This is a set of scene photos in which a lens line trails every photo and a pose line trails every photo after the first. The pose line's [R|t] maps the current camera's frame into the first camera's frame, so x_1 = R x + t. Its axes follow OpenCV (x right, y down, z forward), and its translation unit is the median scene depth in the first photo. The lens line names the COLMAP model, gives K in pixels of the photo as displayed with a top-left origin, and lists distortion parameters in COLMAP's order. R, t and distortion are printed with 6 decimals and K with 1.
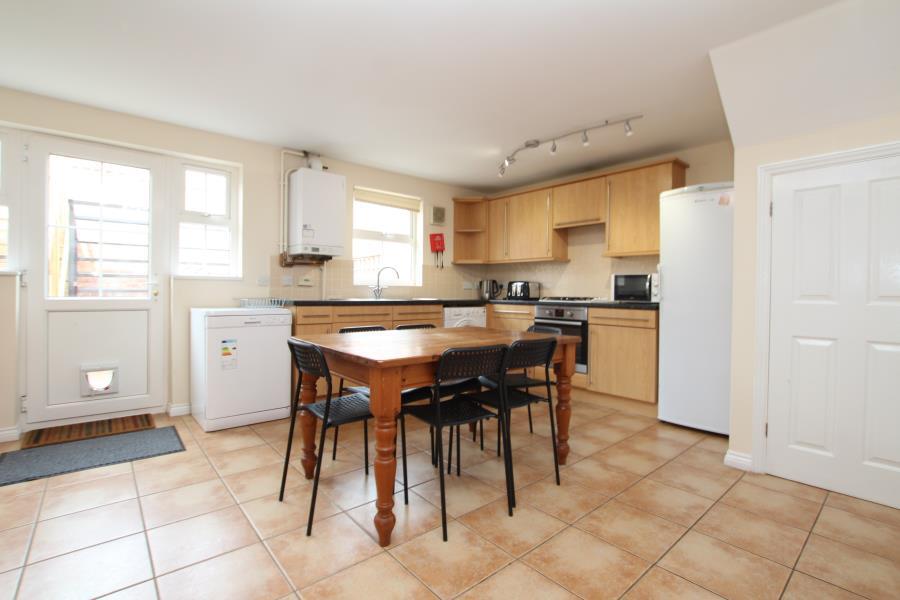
lens RADIAL K [[410.0, 0, 448.9], [0, 410.0, 286.0], [0, 0, 1]] dist [0.001452, 0.000238]
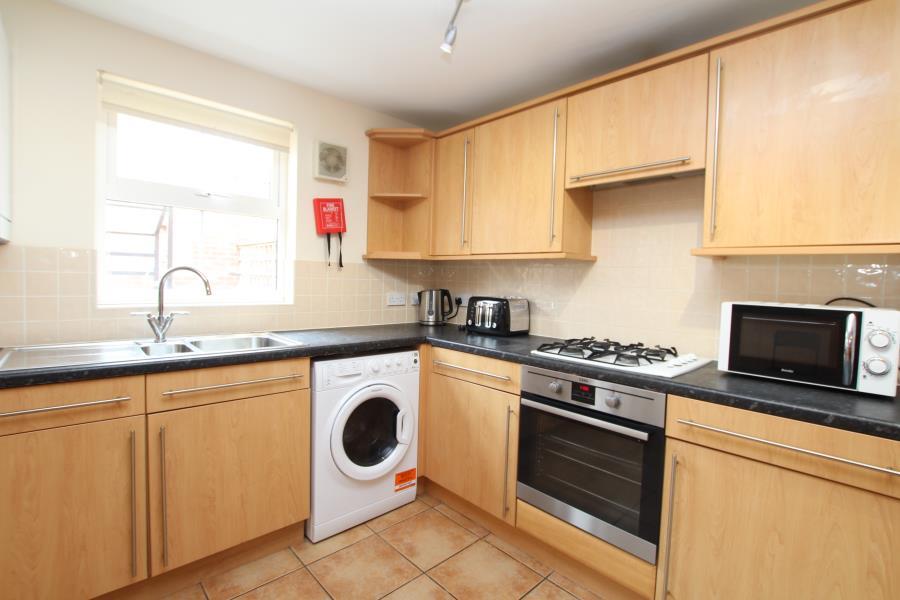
lens RADIAL K [[410.0, 0, 448.9], [0, 410.0, 286.0], [0, 0, 1]] dist [0.001452, 0.000238]
pose [[0.998558, 0.017364, 0.050792, 0.095869], [-0.019036, 0.999286, 0.032625, -0.041192], [-0.050189, -0.033545, 0.998176, 0.503765]]
